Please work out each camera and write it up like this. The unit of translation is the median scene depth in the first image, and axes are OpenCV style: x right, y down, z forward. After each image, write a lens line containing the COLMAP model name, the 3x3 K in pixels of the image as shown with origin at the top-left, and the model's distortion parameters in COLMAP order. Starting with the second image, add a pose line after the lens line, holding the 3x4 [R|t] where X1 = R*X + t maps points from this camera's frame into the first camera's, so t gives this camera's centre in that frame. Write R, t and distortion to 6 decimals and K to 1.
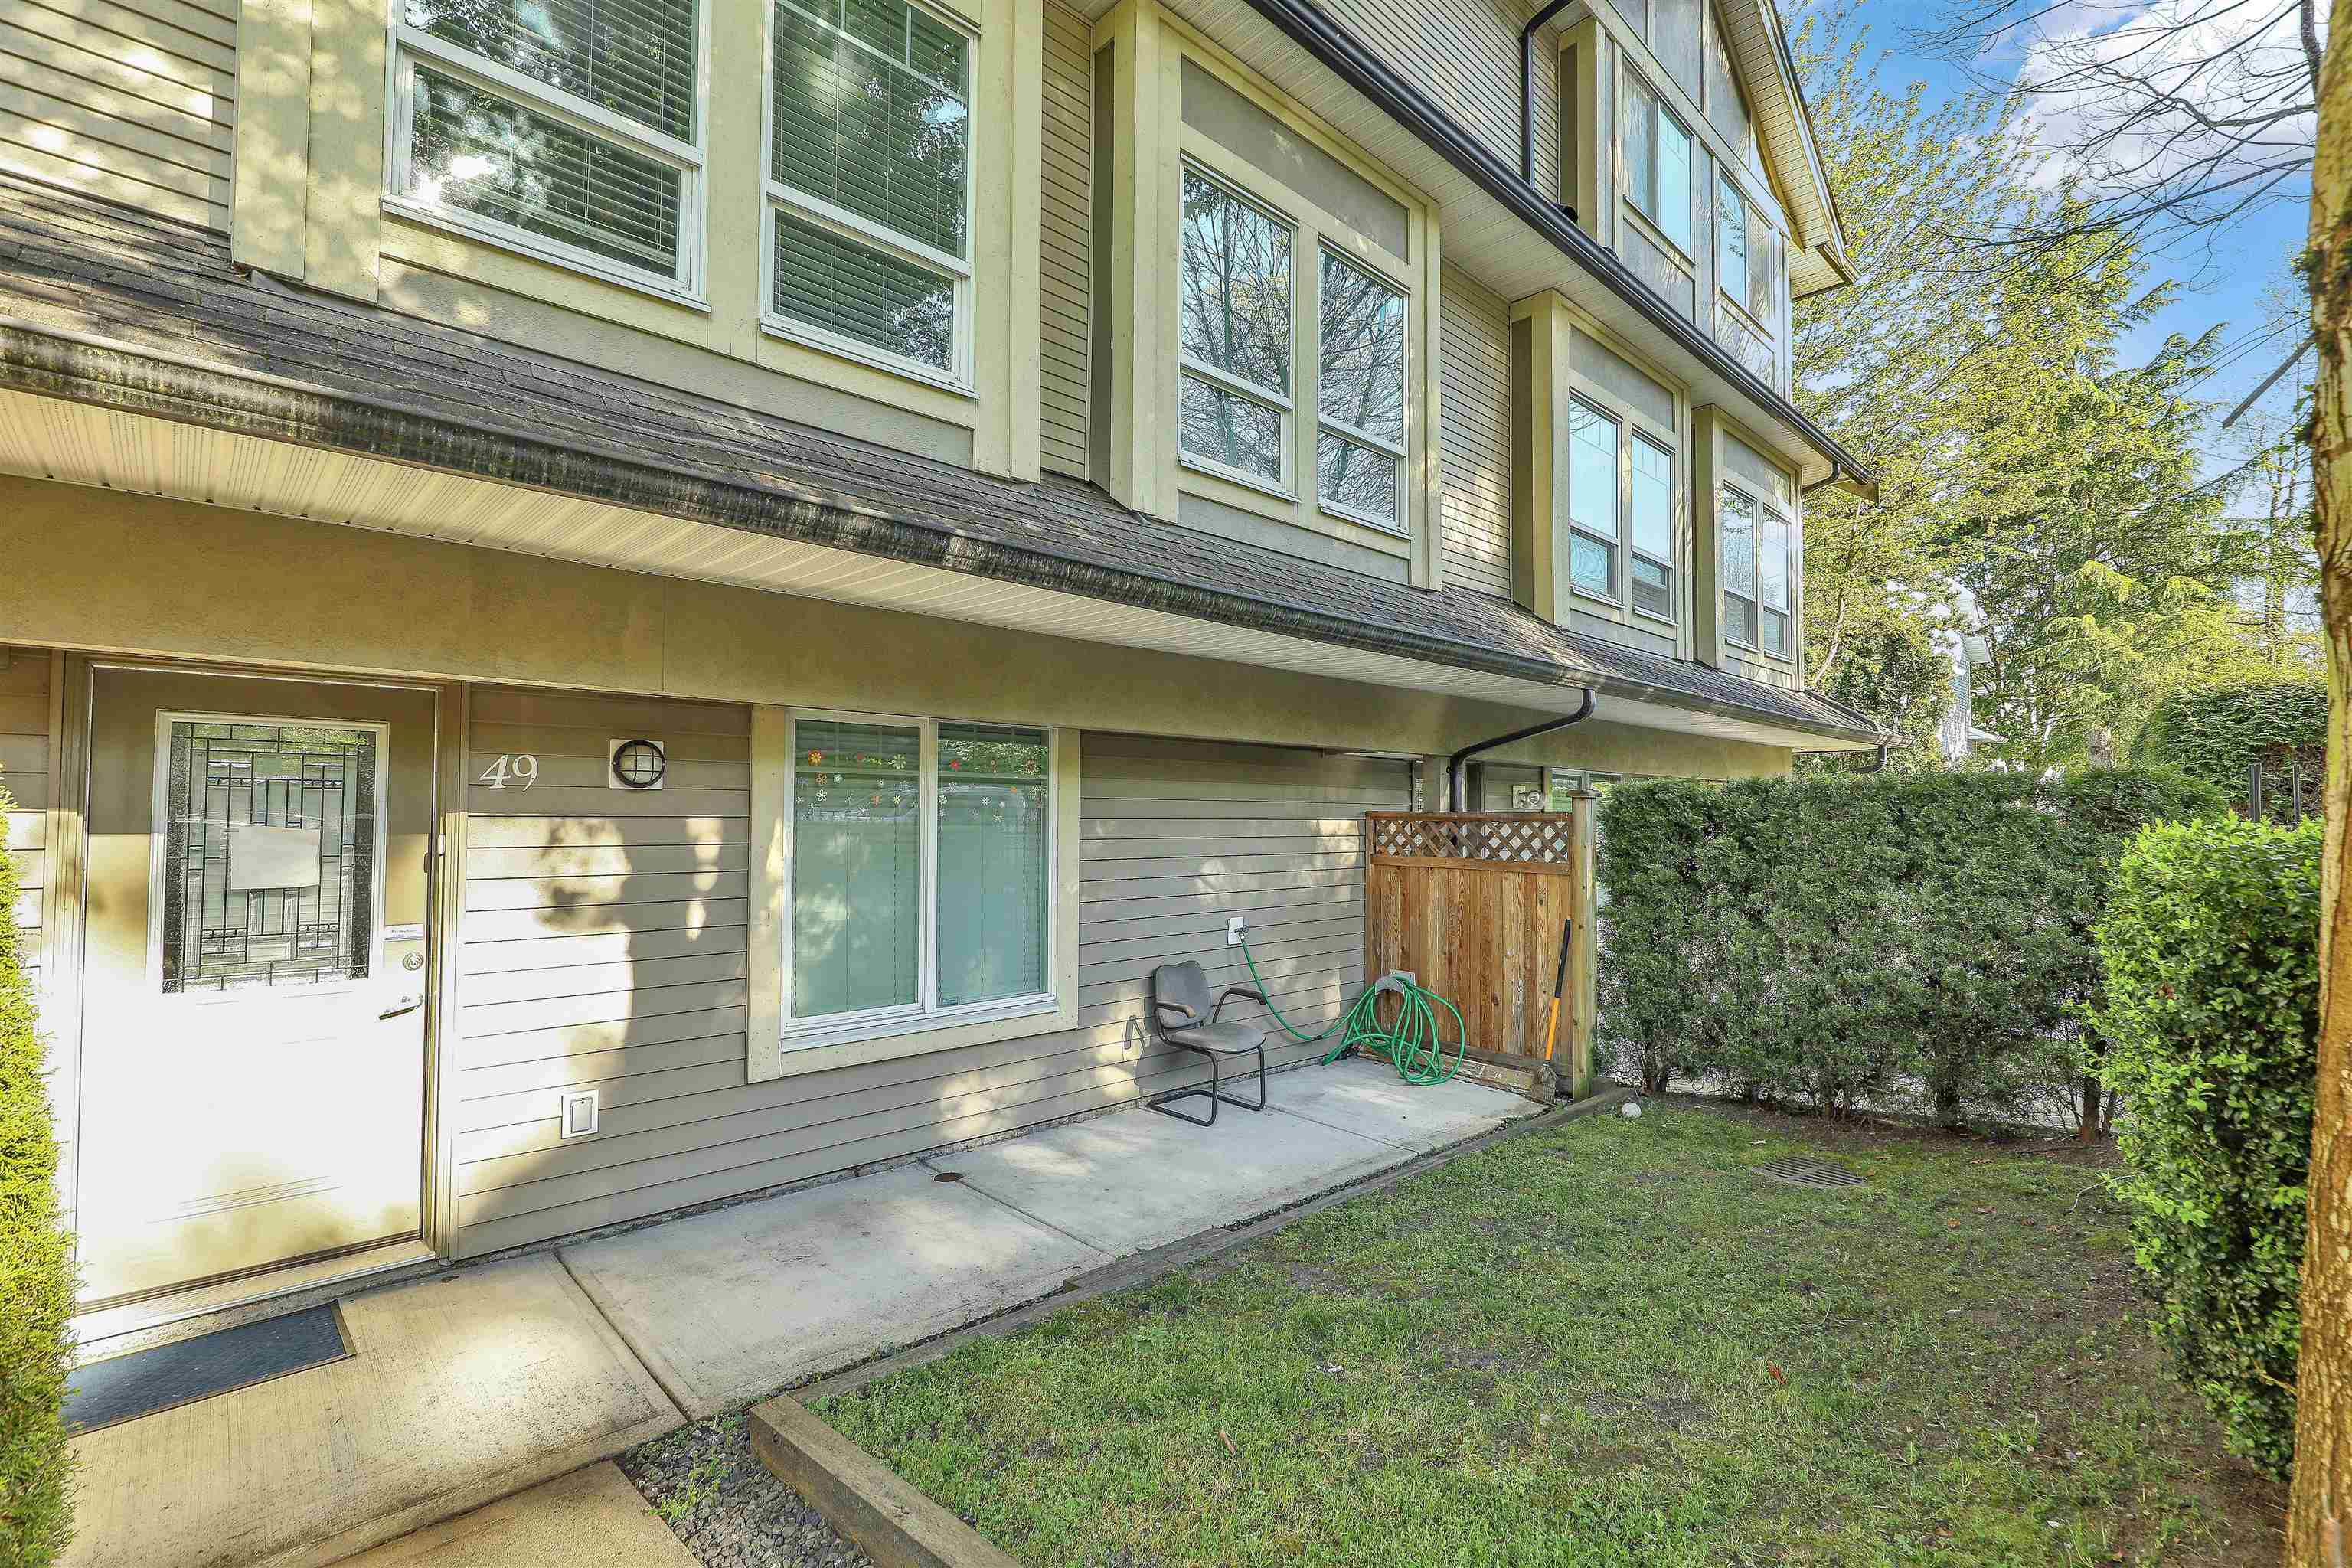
lens RADIAL K [[1055.9, 0, 1182.7], [0, 1055.9, 784.5], [0, 0, 1]] dist [0.002446, 0.000669]
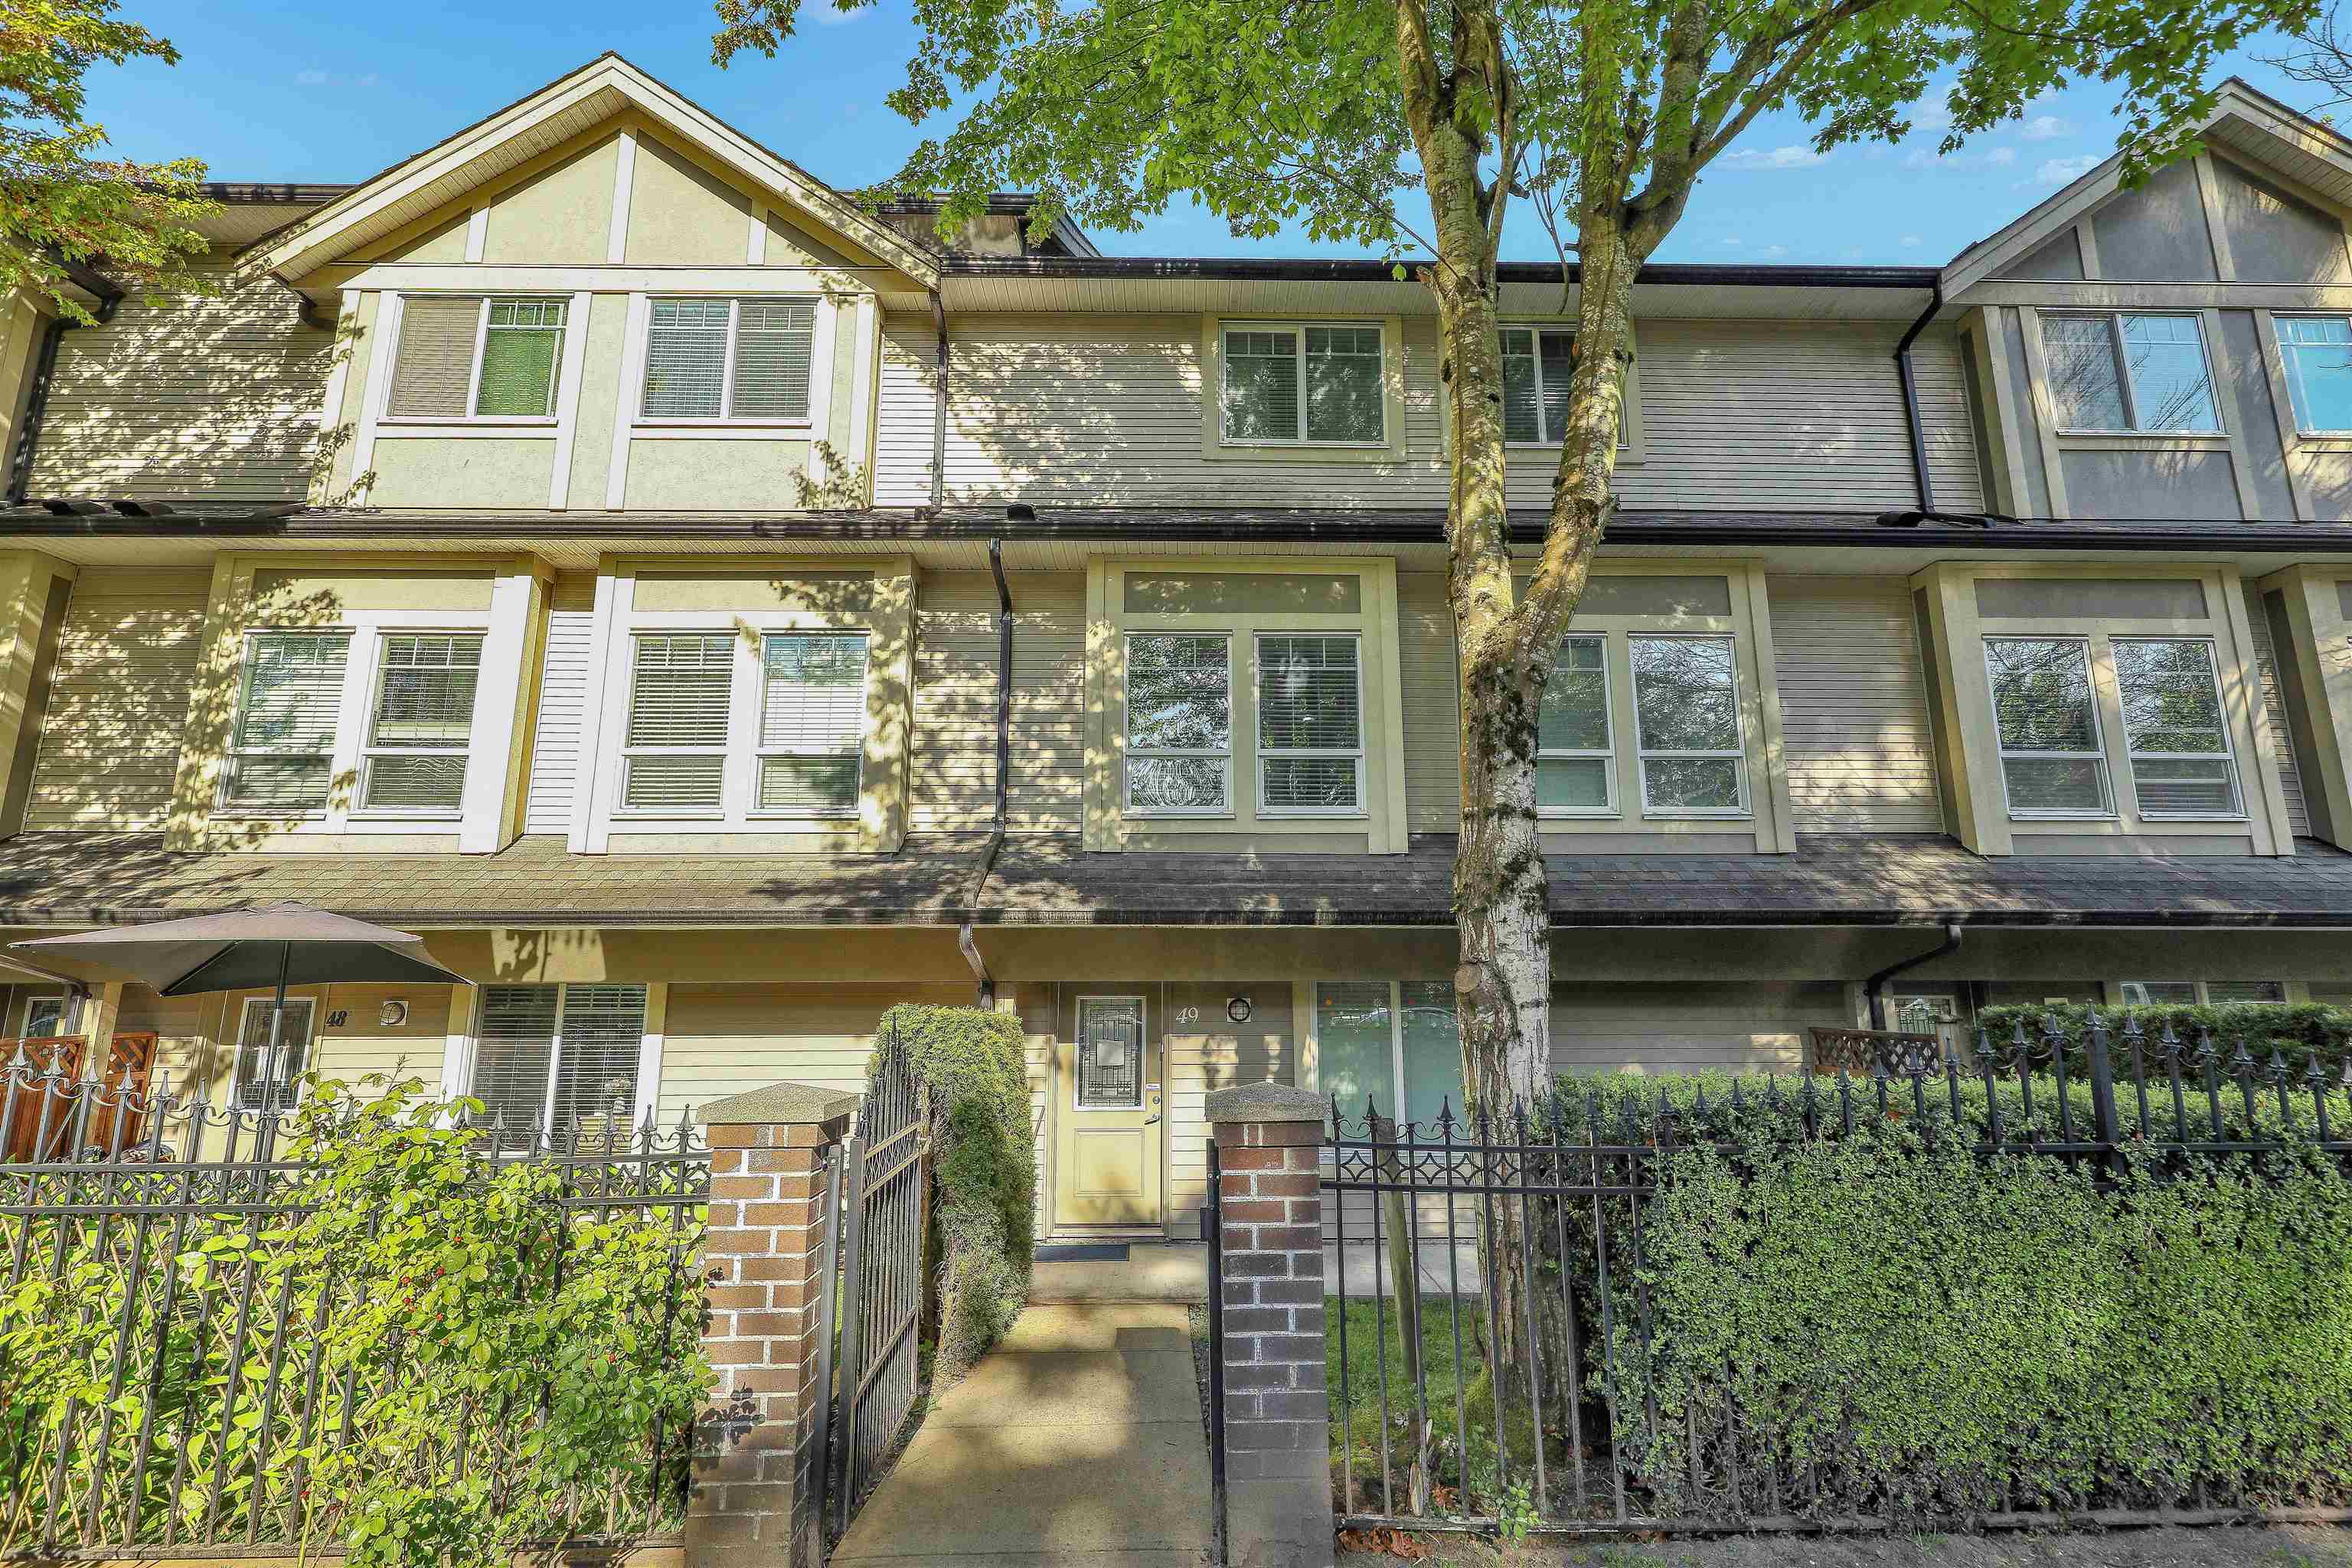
lens RADIAL K [[1053.8, 0, 1186.7], [0, 1053.8, 790.5], [0, 0, 1]] dist [0.001745, -0.000009]
pose [[0.738095, -0.134558, -0.661142, 0.808631], [0.028013, 0.985178, -0.169233, -0.092625], [0.674115, 0.106389, 0.730925, -0.612424]]
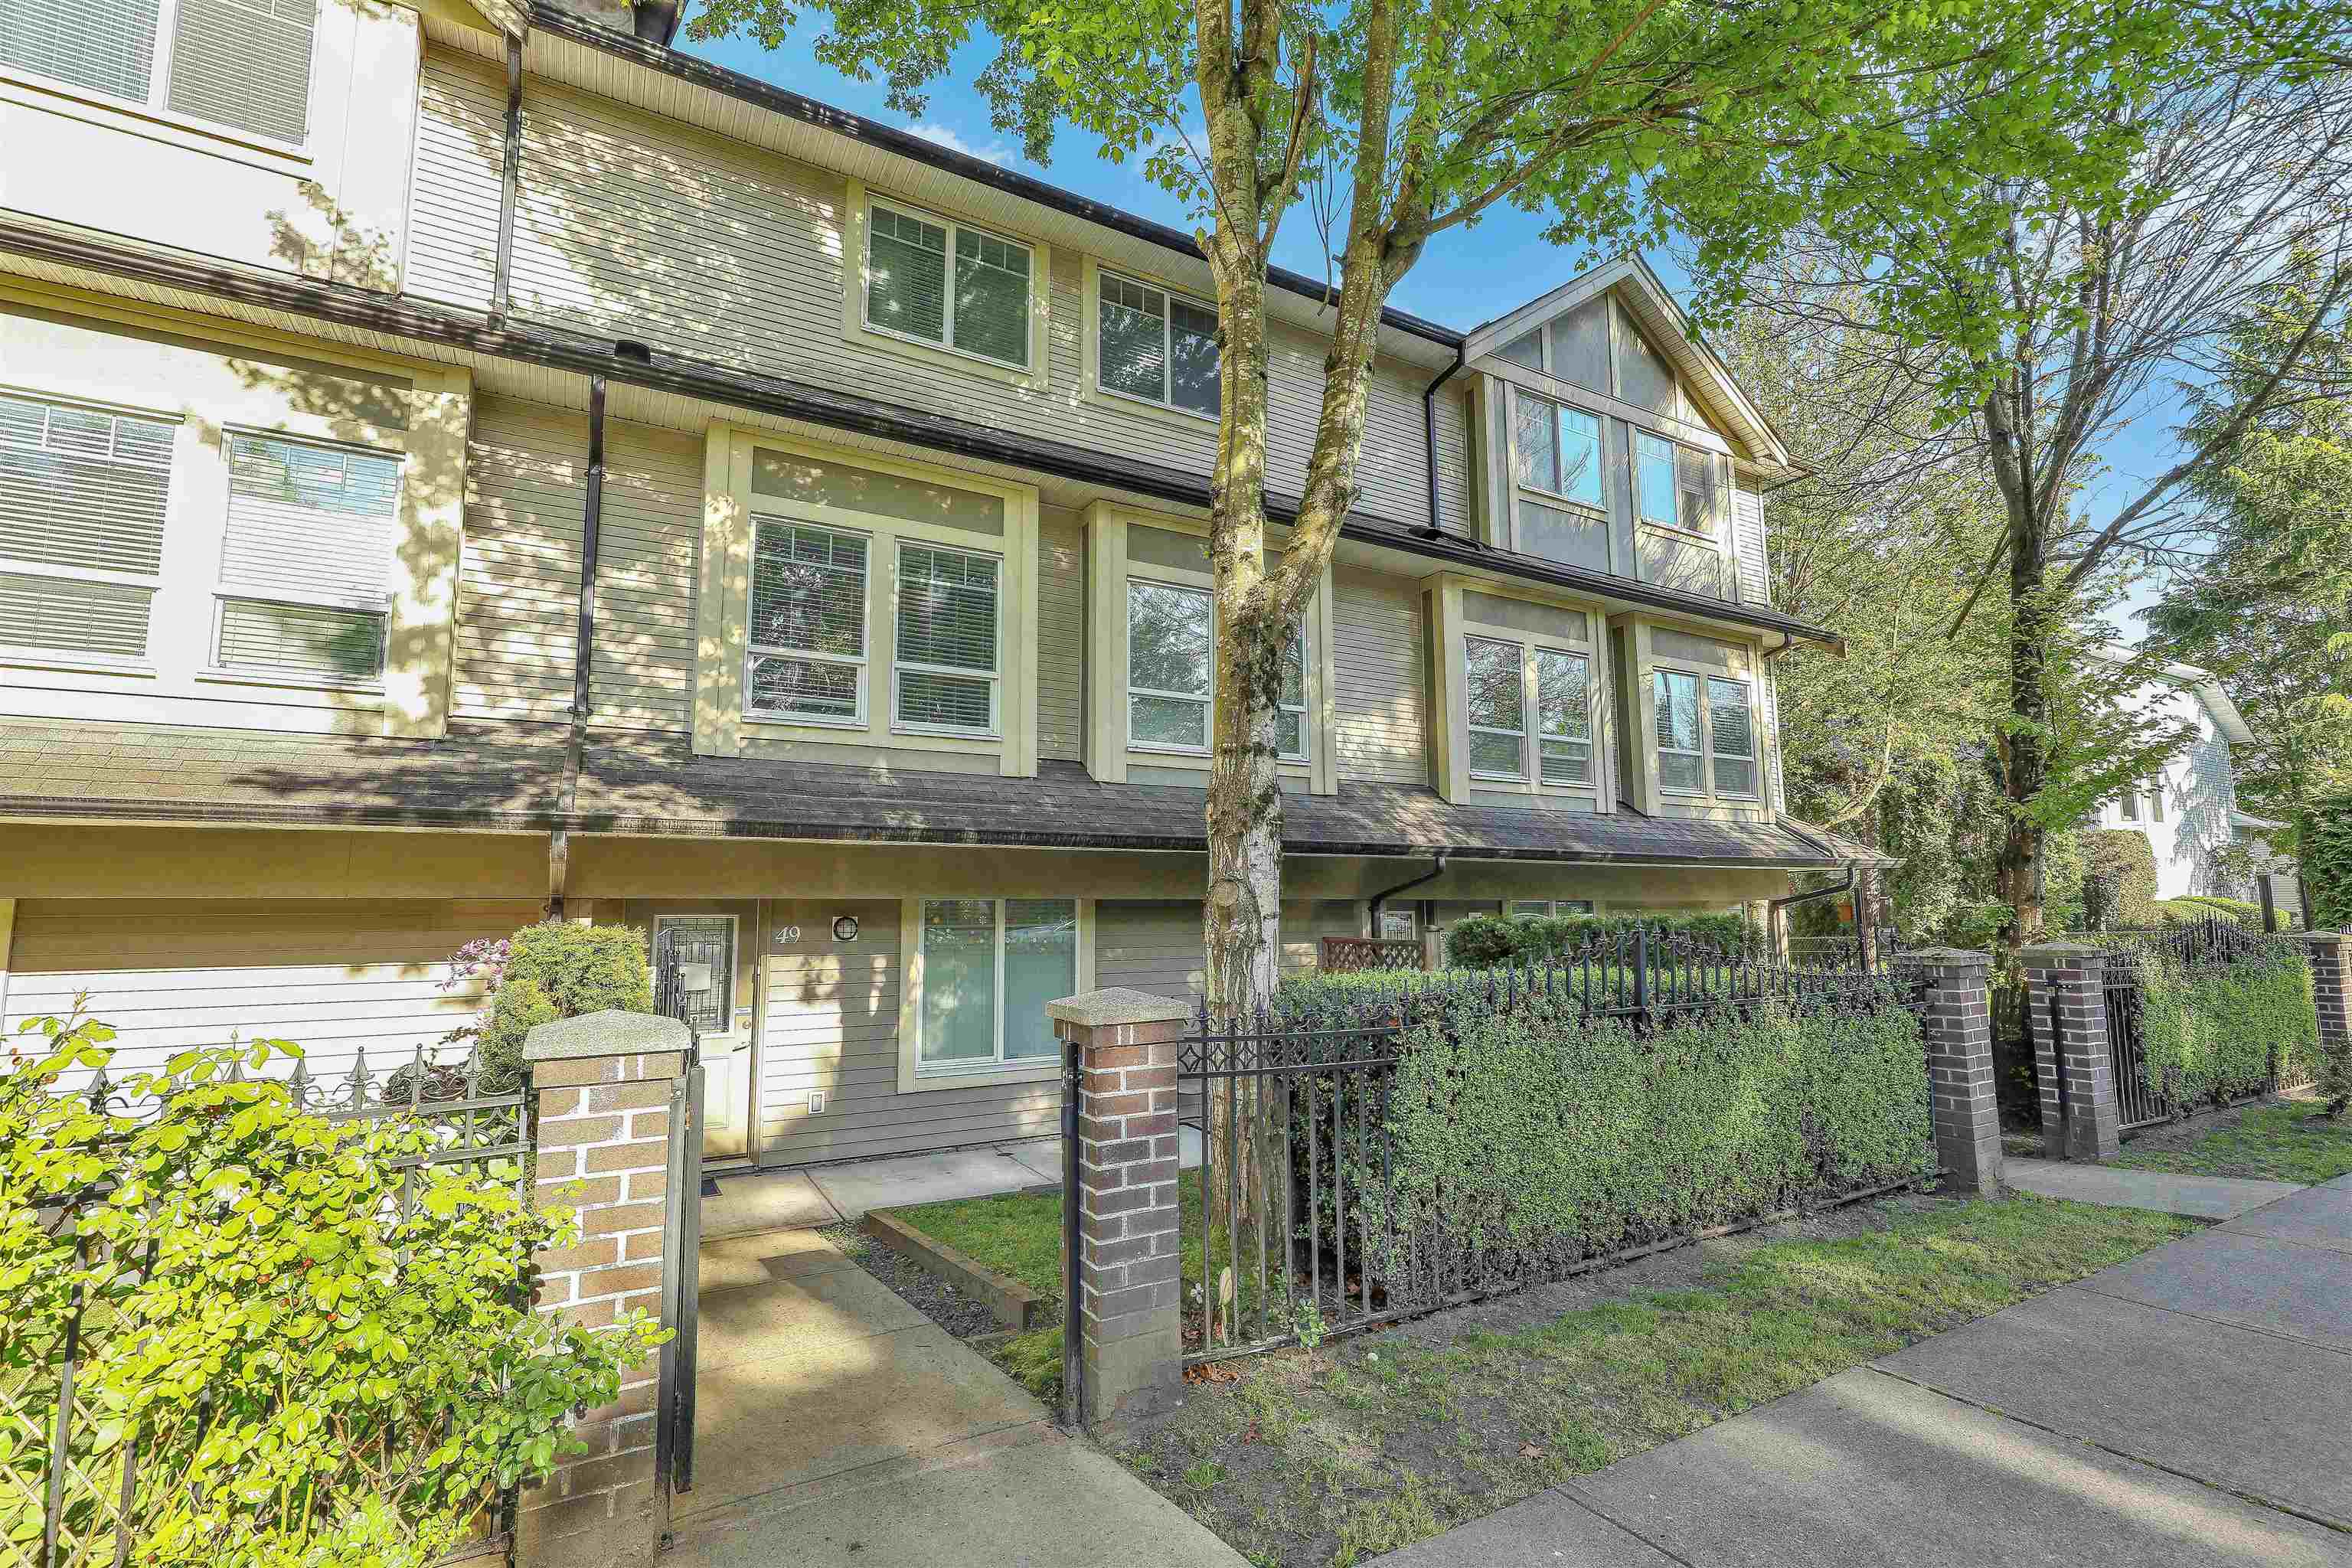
lens RADIAL K [[1055.9, 0, 1182.7], [0, 1055.9, 784.5], [0, 0, 1]] dist [0.002446, 0.000669]
pose [[0.970944, -0.040037, -0.235934, 0.571617], [0.019239, 0.995774, -0.089804, -0.094802], [0.238533, 0.082655, 0.967611, -0.786596]]
